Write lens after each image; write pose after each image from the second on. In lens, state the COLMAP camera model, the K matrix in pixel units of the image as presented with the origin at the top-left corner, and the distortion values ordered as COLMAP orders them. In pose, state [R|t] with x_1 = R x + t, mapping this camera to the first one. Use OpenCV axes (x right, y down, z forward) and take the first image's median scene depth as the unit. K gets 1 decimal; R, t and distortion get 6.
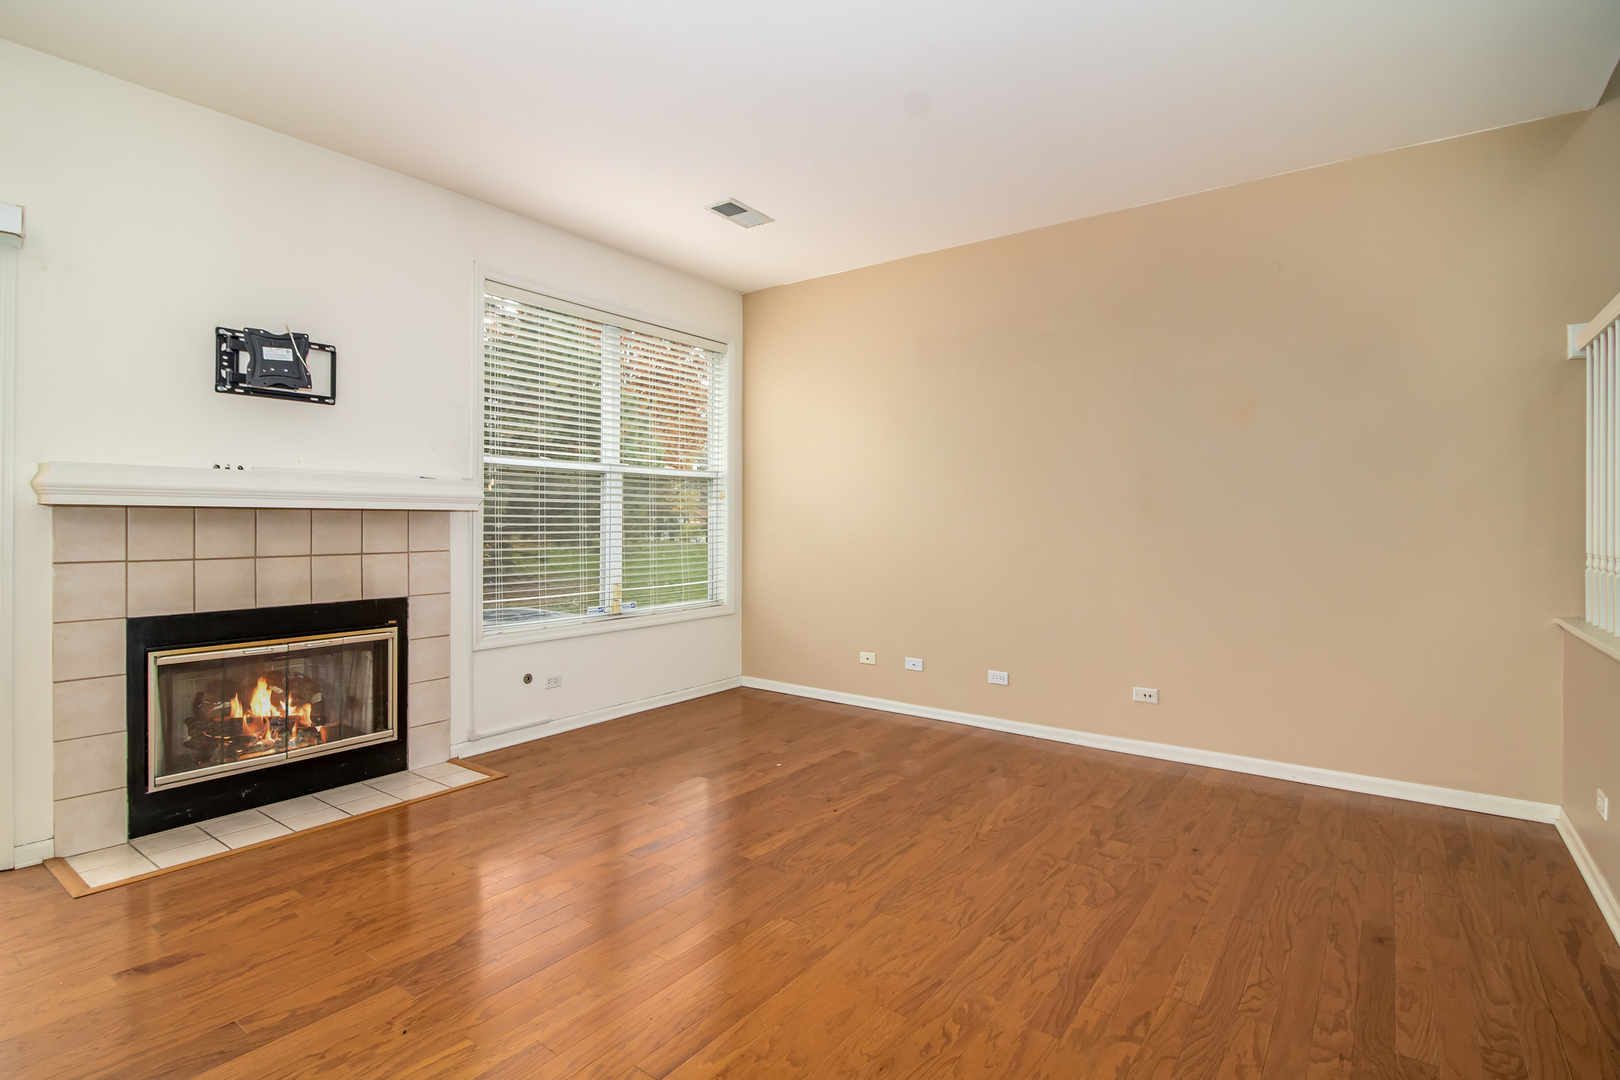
lens RADIAL K [[788.2, 0, 806.4], [0, 788.2, 530.3], [0, 0, 1]] dist [-0.000294, -0.000719]
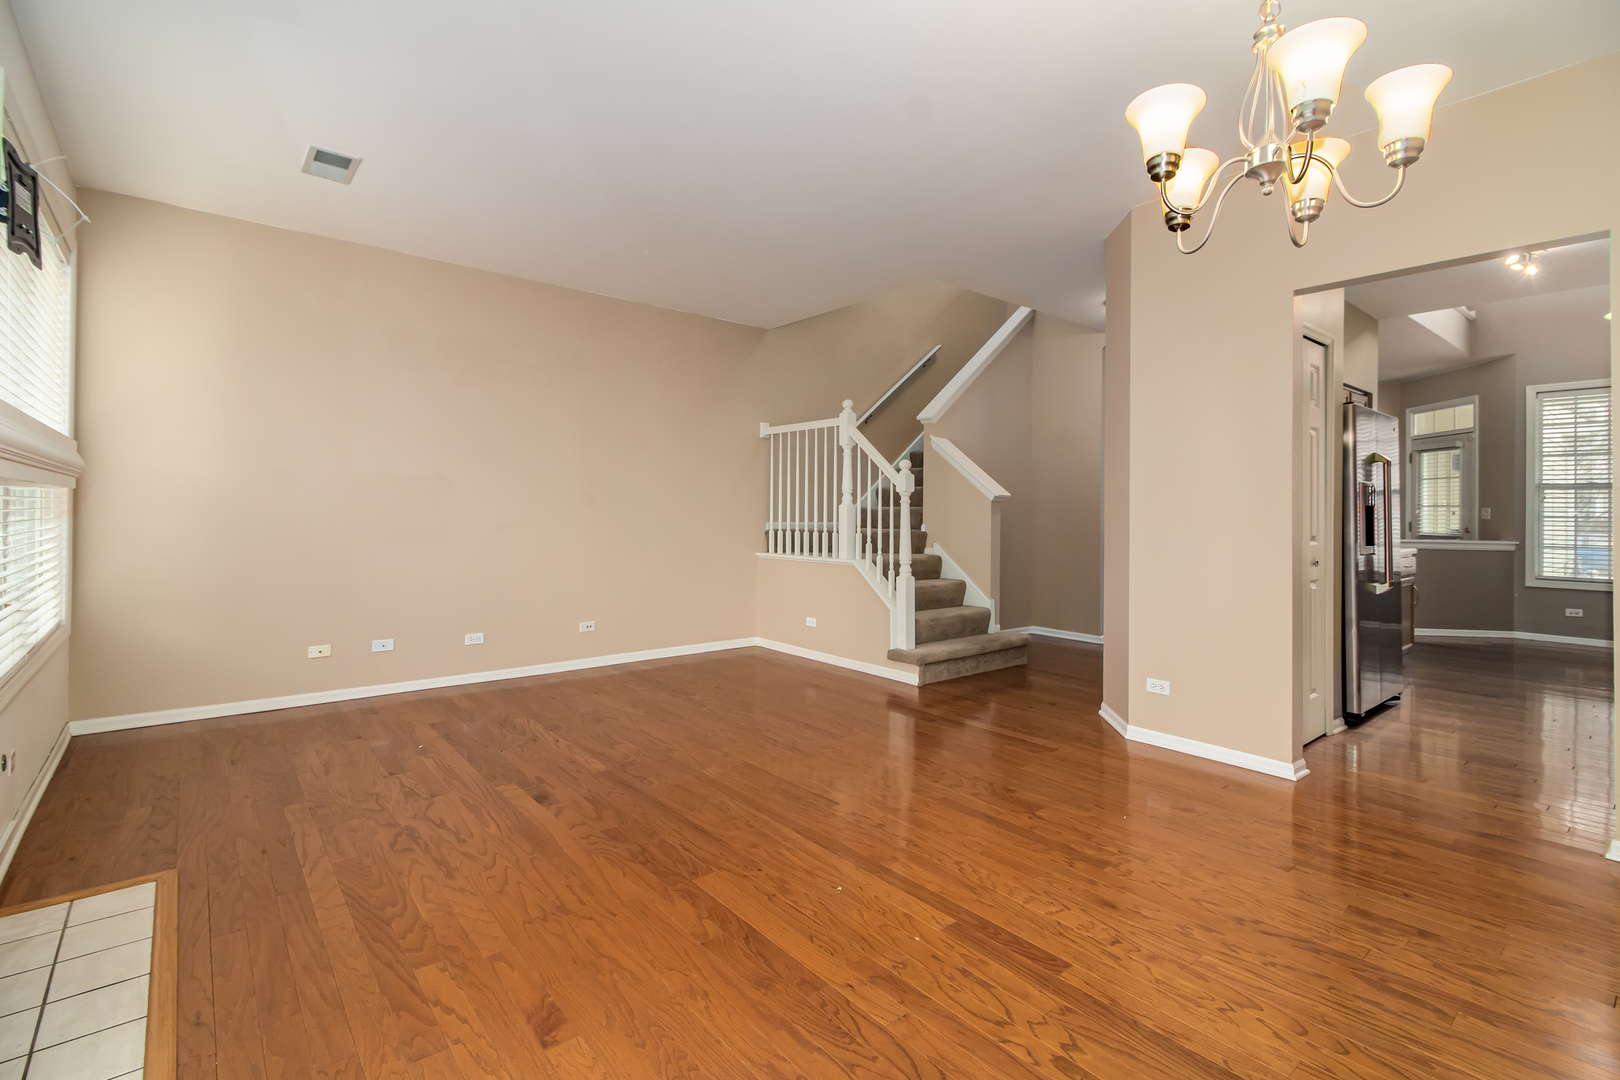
lens RADIAL K [[743.1, 0, 806.2], [0, 743.1, 527.4], [0, 0, 1]] dist [0.000304, -0.000024]
pose [[0.228792, -0.020009, 0.973270, -1.089133], [0.005711, 0.999799, 0.019212, -0.000990], [-0.973458, 0.001163, 0.228861, 0.377775]]
